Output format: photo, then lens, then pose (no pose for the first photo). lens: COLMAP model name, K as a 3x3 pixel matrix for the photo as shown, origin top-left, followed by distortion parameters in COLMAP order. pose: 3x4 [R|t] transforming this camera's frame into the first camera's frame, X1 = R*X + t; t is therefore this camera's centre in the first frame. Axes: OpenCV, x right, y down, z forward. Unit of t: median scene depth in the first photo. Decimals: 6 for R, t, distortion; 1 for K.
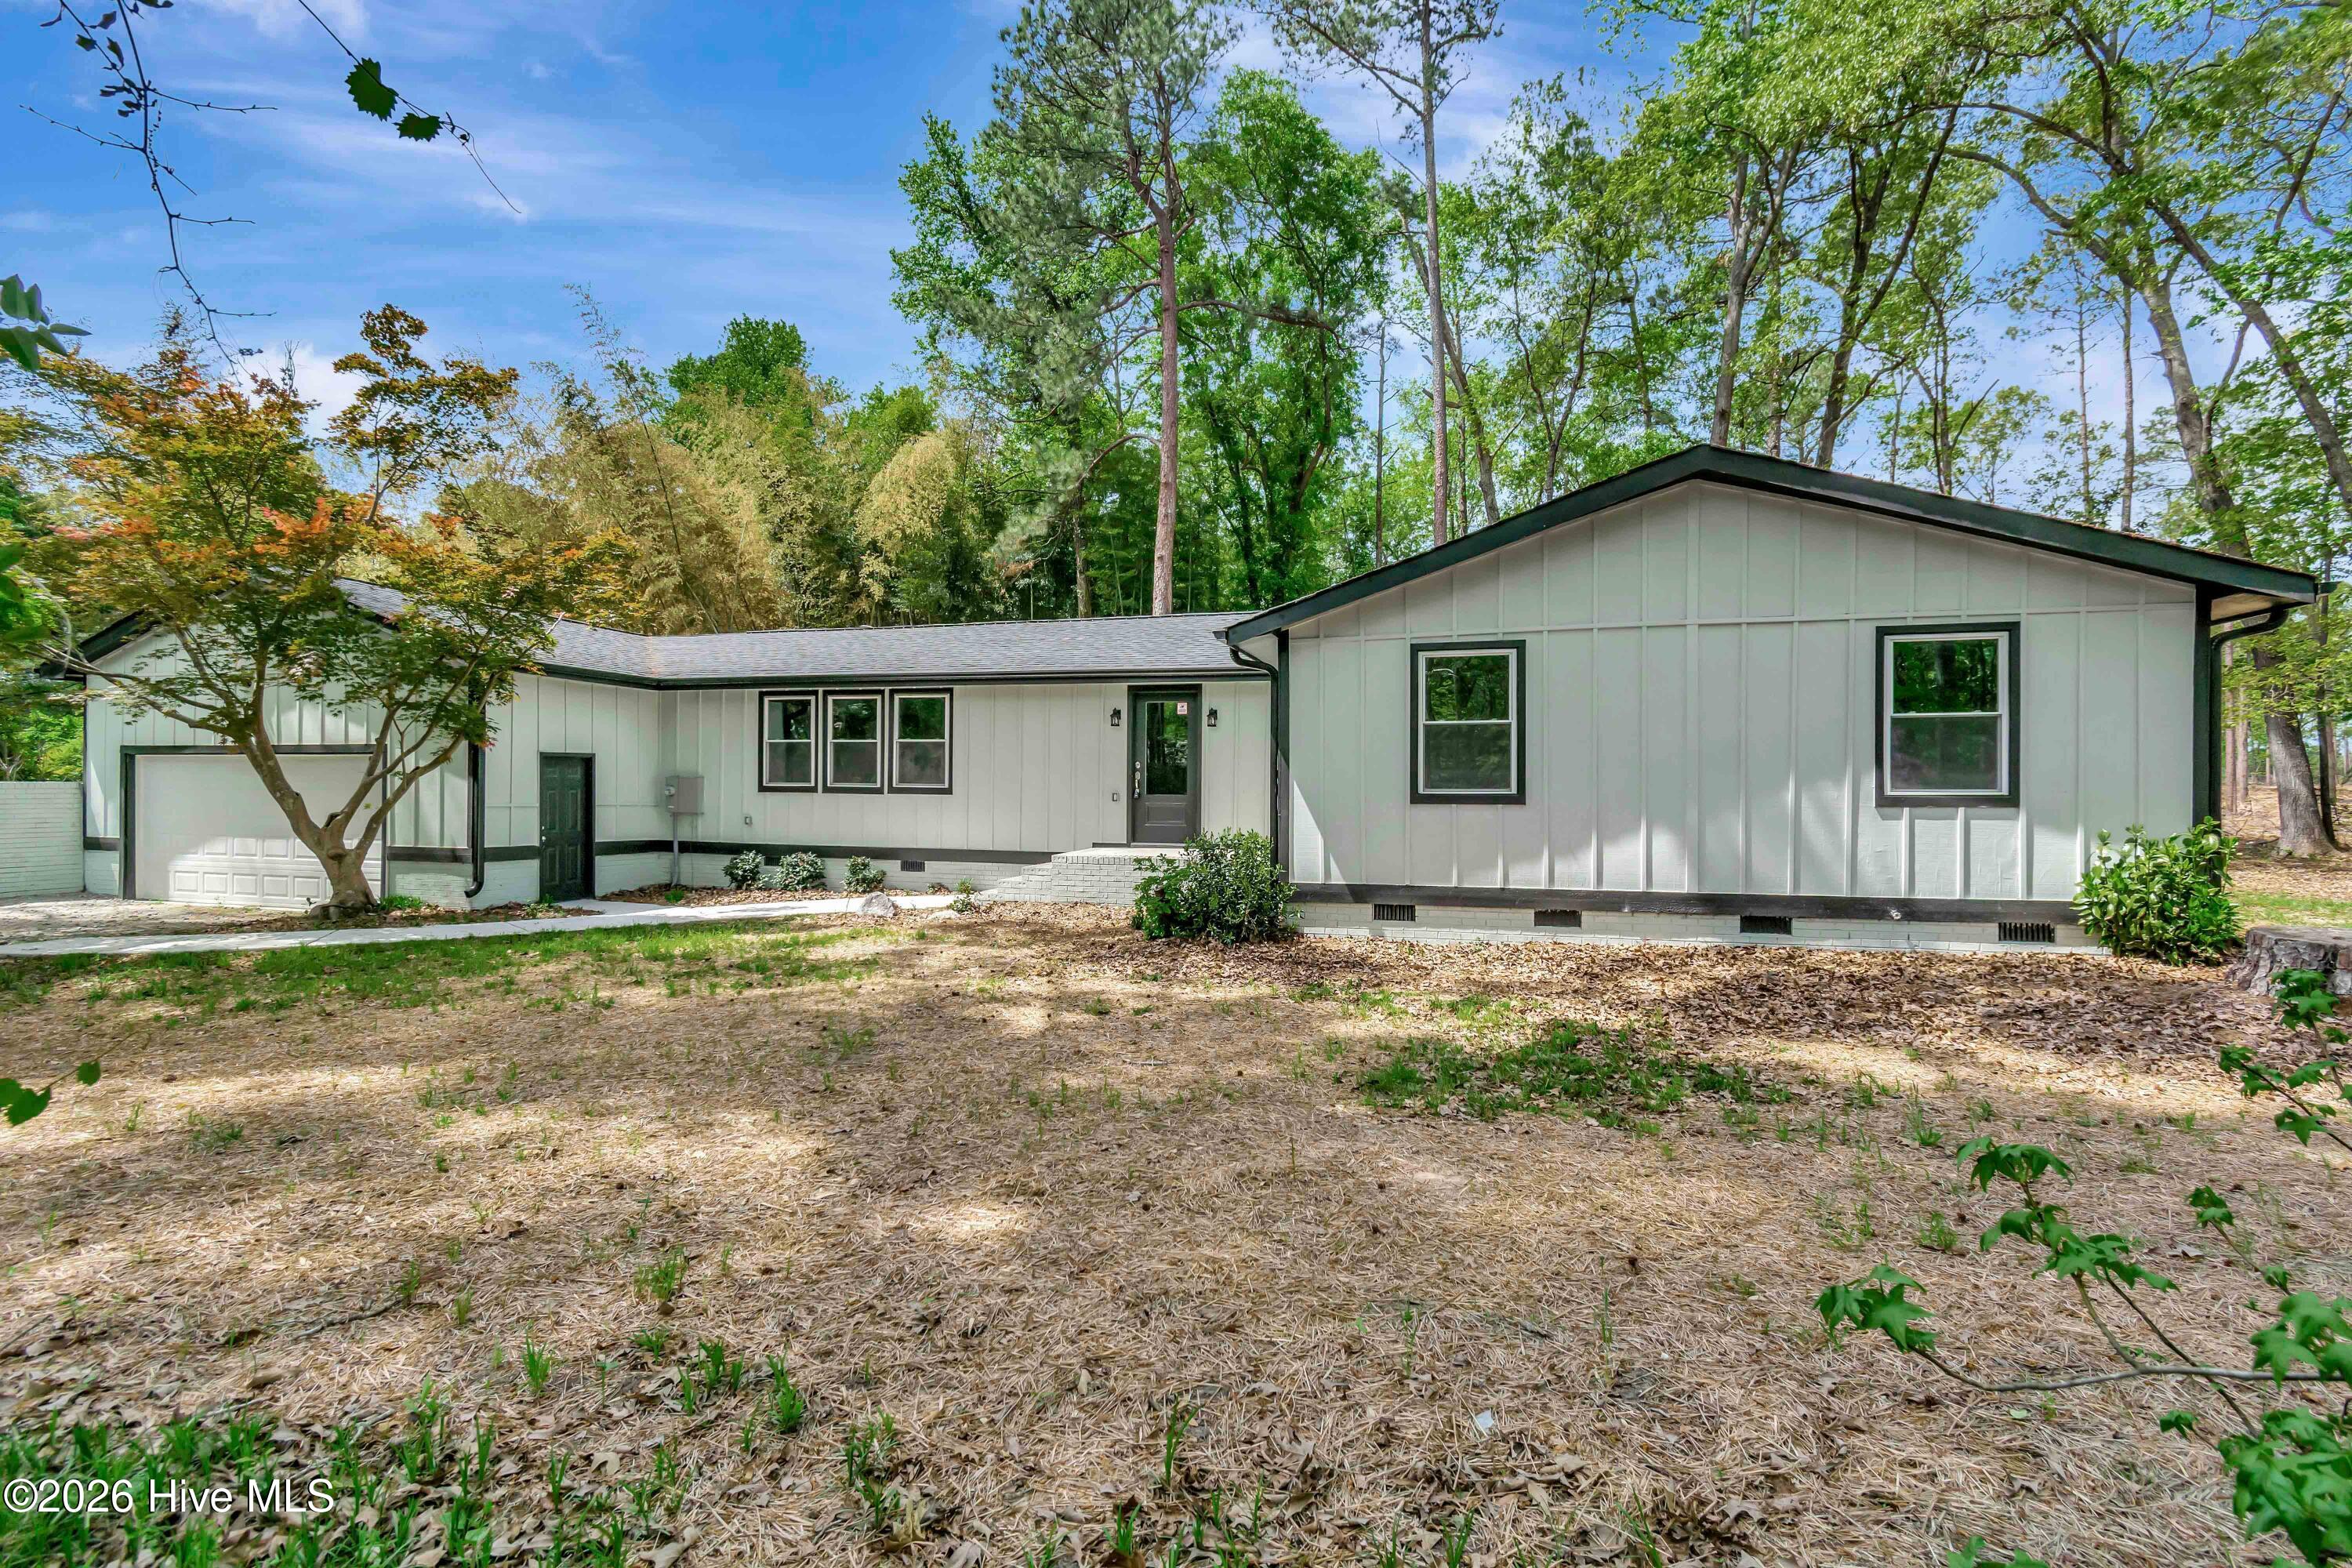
lens RADIAL K [[1078.1, 0, 1176.0], [0, 1078.1, 784.0], [0, 0, 1]] dist [0.002667, 0.000423]
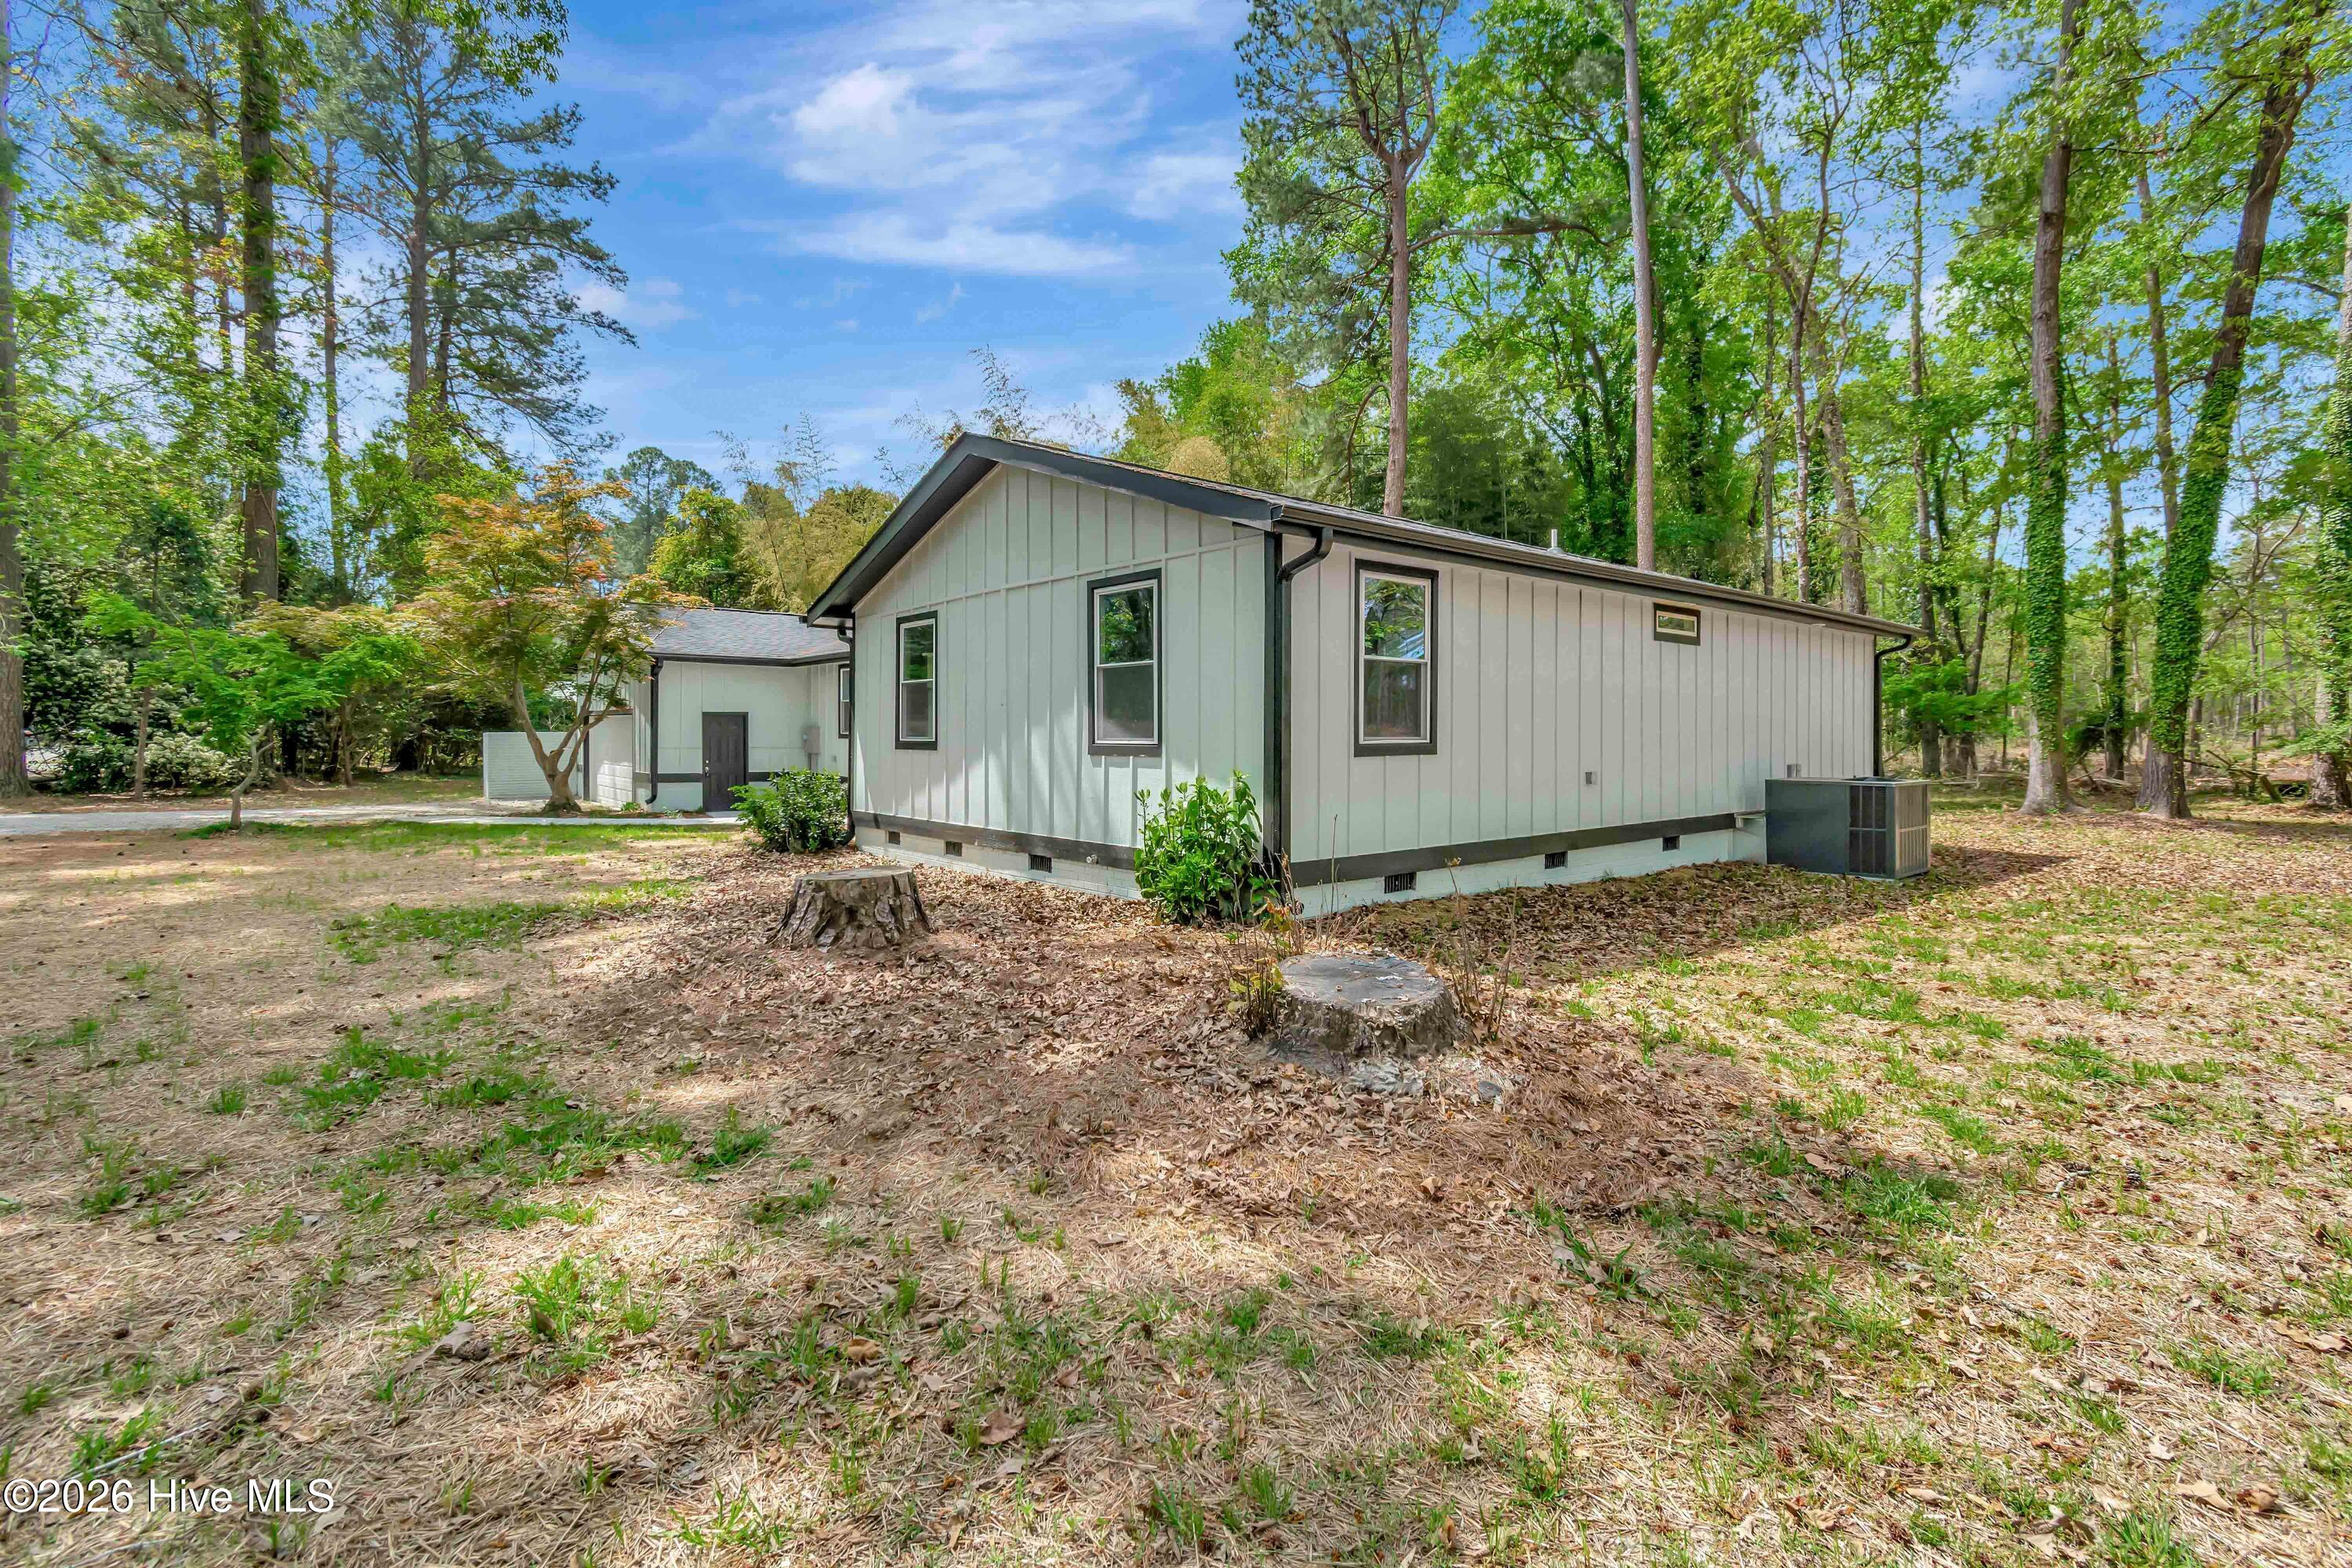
lens RADIAL K [[1078.1, 0, 1176.0], [0, 1078.1, 784.0], [0, 0, 1]] dist [0.002667, 0.000423]
pose [[0.821214, 0.026522, -0.570003, 0.856211], [0.000561, 0.998881, 0.047285, -0.000218], [0.570620, -0.039151, 0.820281, 0.127435]]
